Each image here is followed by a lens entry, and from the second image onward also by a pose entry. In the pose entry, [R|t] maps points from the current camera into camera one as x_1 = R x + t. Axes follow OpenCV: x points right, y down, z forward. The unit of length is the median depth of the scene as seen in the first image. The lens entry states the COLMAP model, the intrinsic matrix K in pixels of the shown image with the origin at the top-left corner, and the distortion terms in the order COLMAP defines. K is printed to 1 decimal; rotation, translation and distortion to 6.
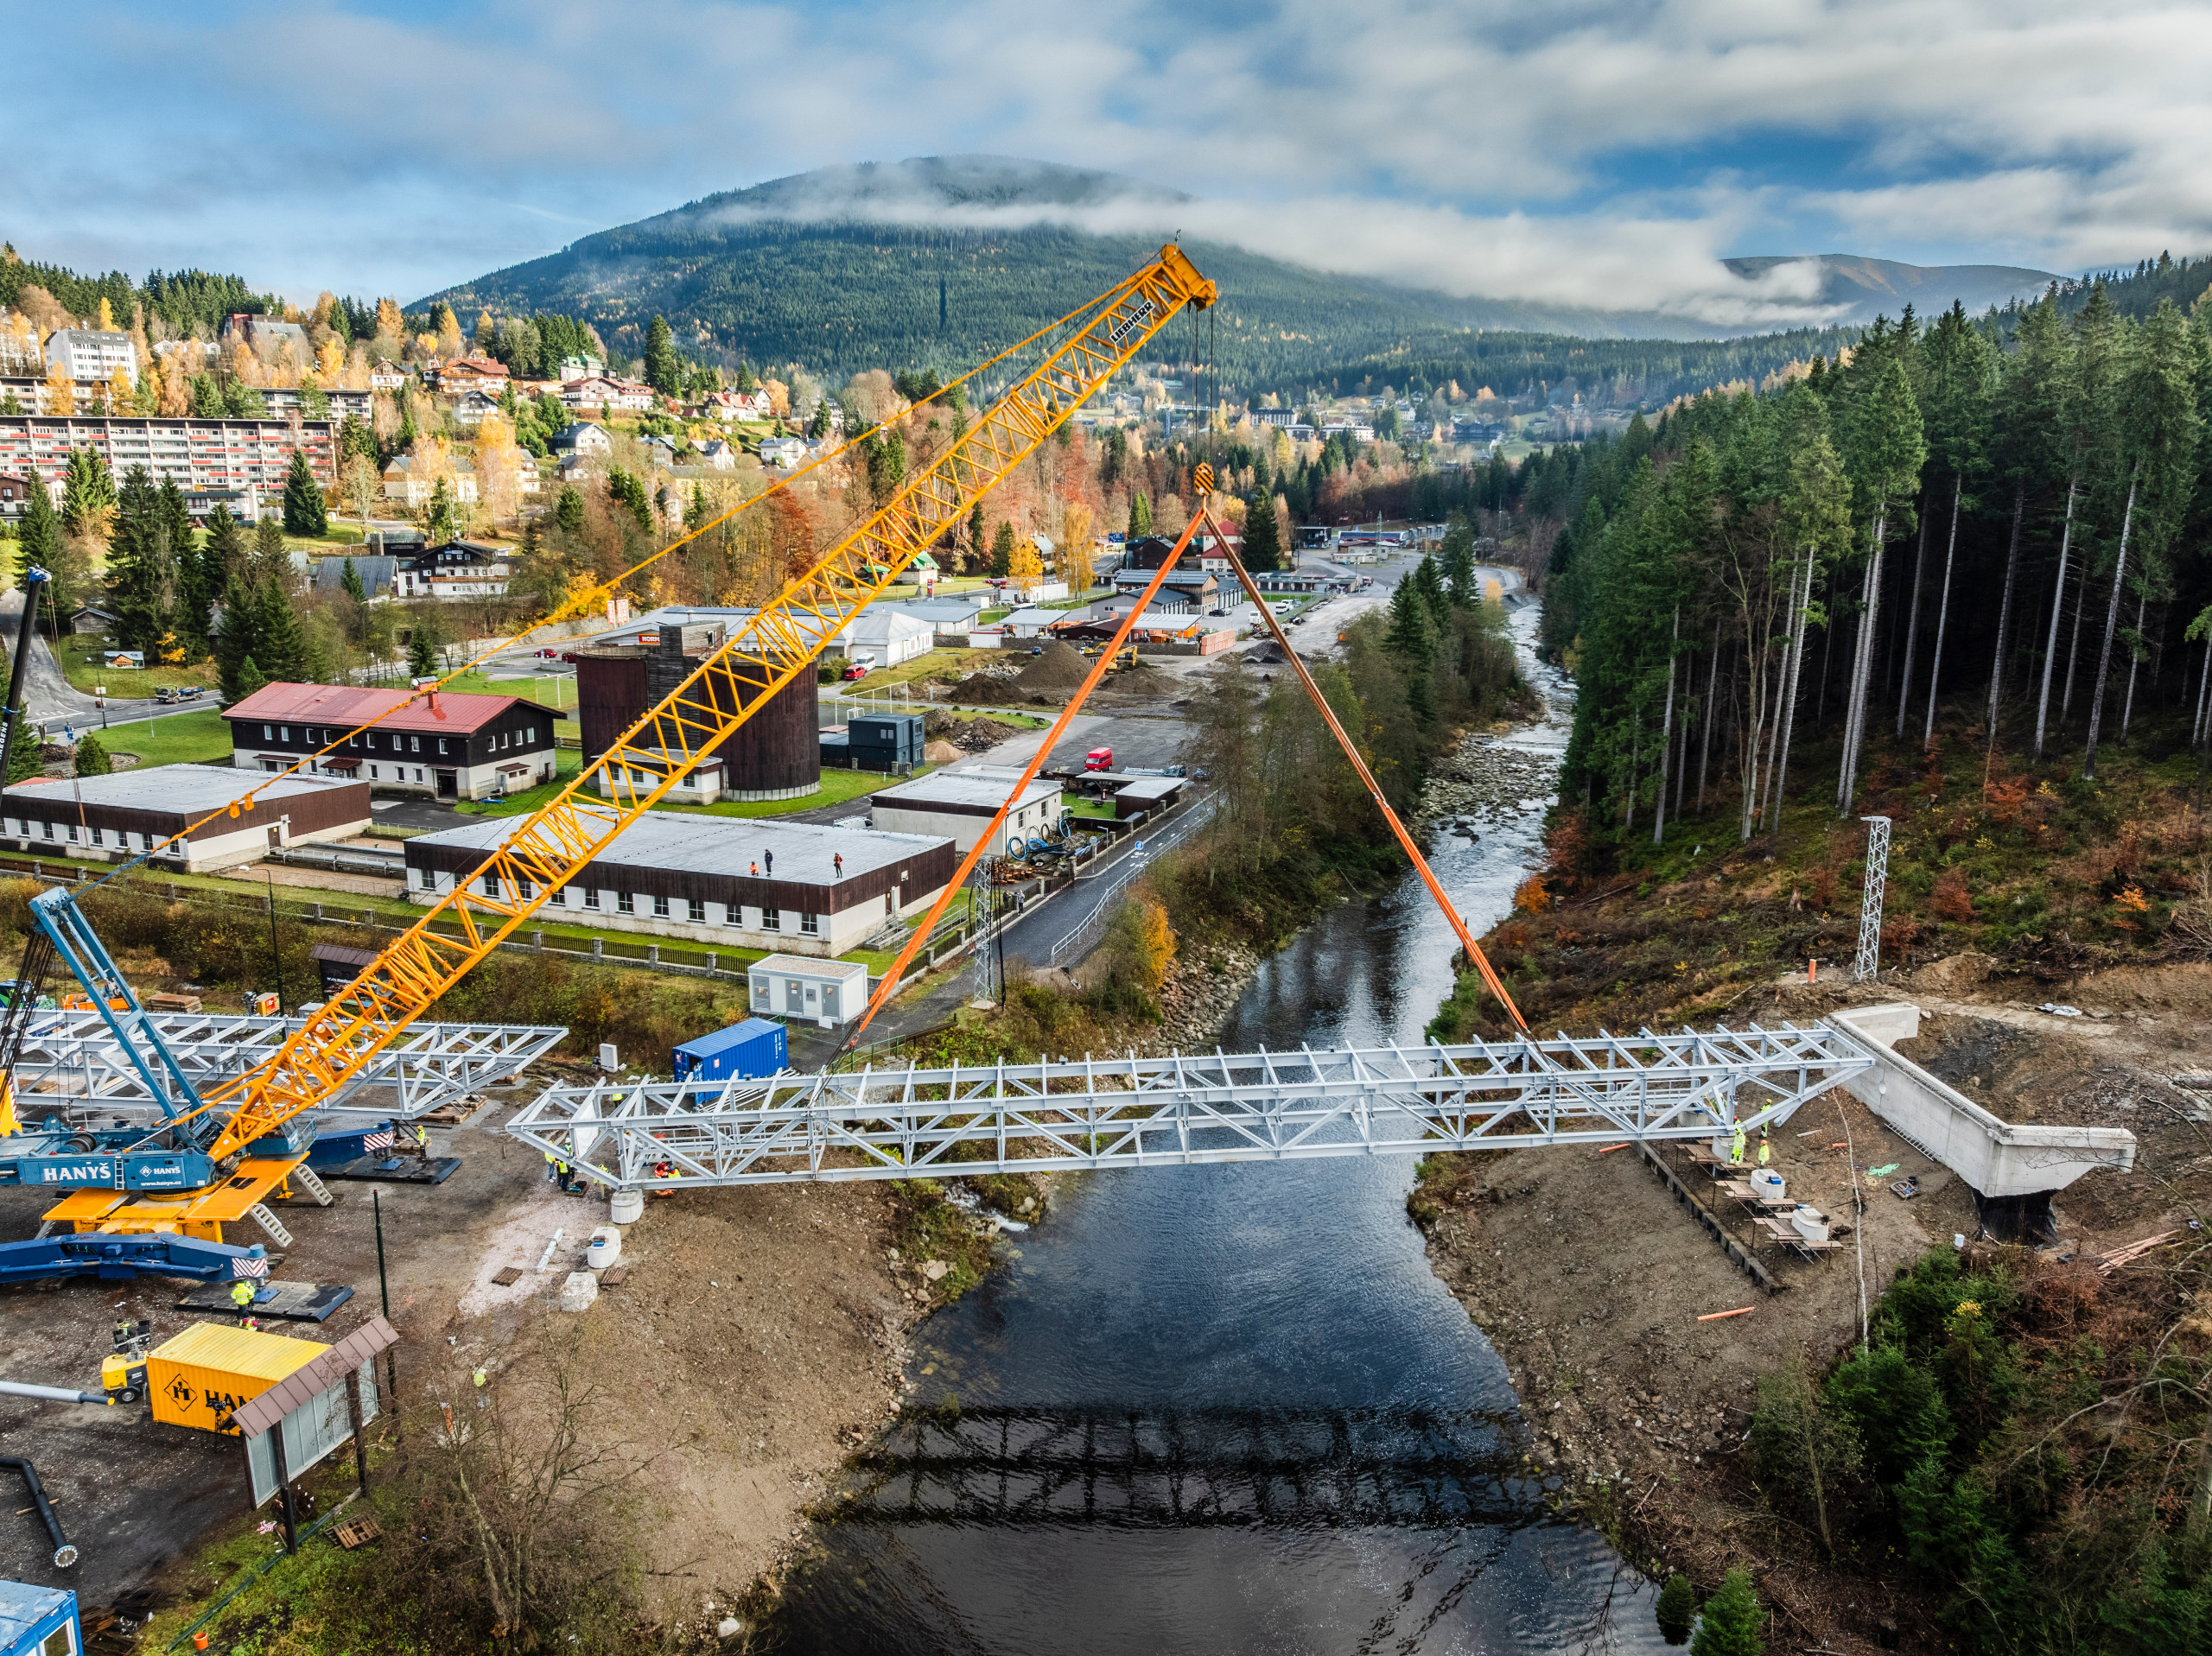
lens RADIAL K [[1582.2, 0, 1087.0], [0, 1582.2, 824.4], [0, 0, 1]] dist [-0.047654, 0.021629]
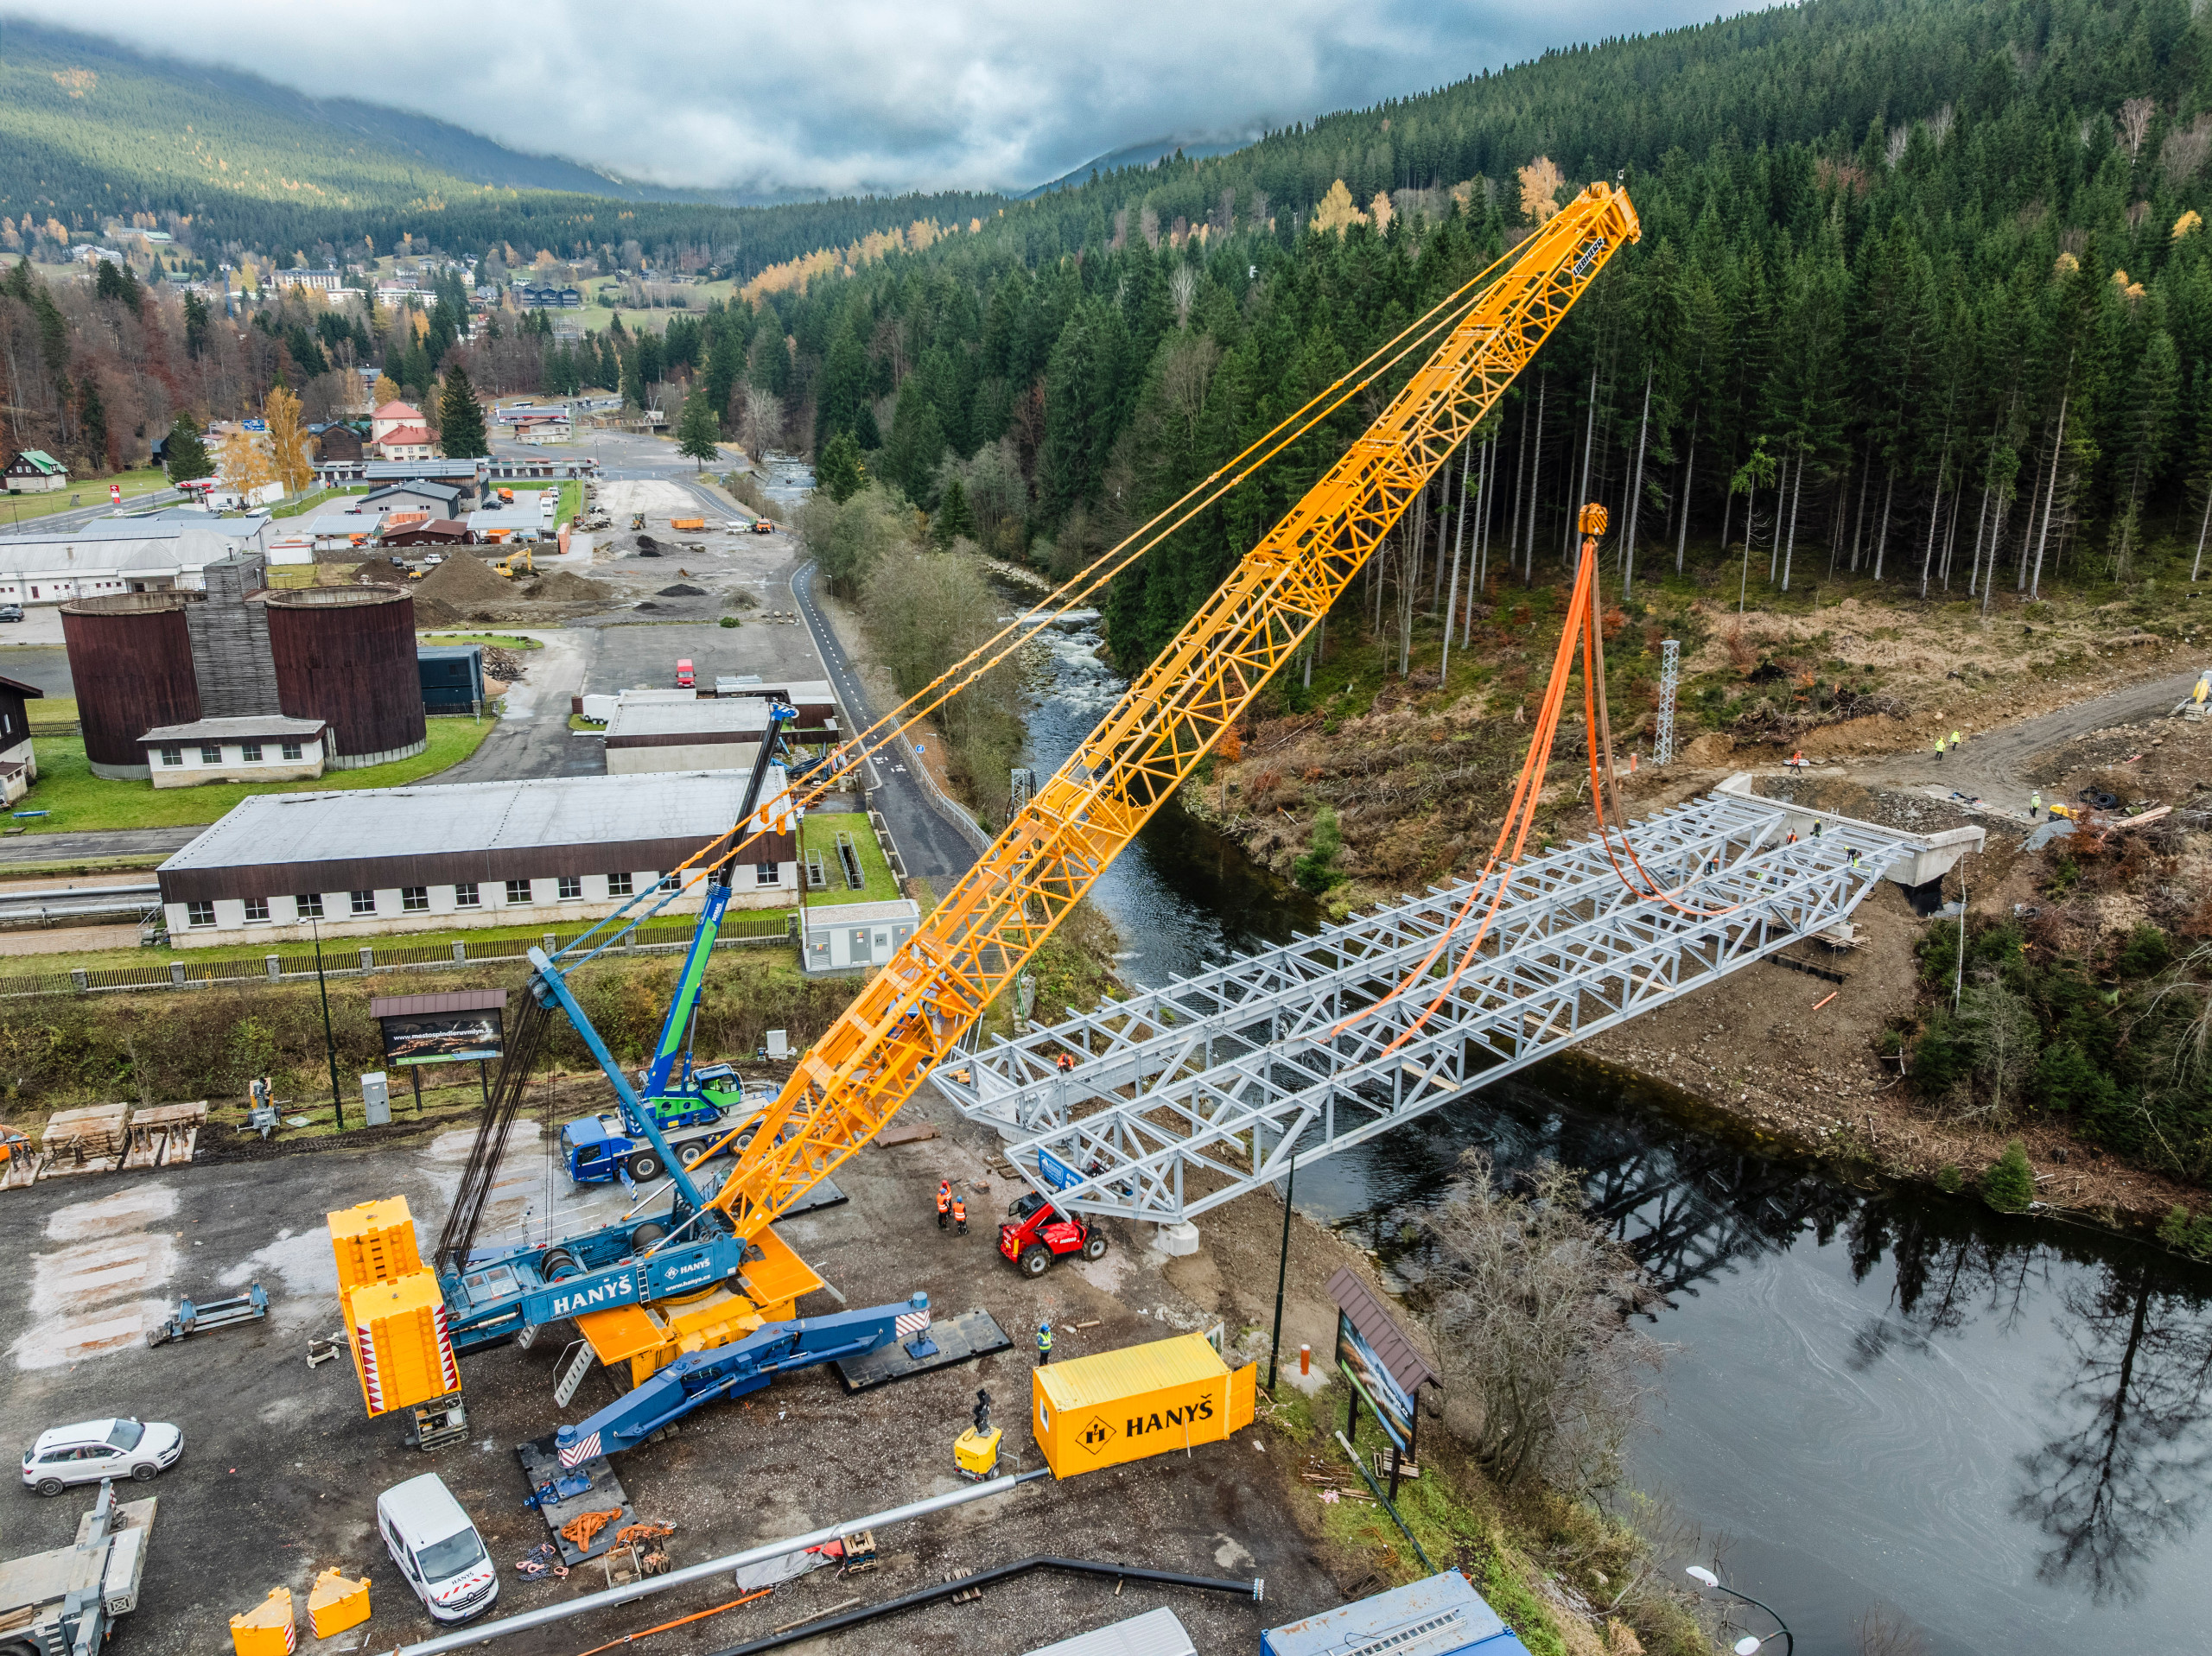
lens RADIAL K [[1582.2, 0, 1107.7], [0, 1582.2, 837.3], [0, 0, 1]] dist [-0.047654, 0.021629]
pose [[0.821625, -0.167974, 0.544718, -0.460998], [0.119039, 0.985089, 0.124218, -0.045156], [-0.557461, -0.037218, 0.829369, 0.104683]]
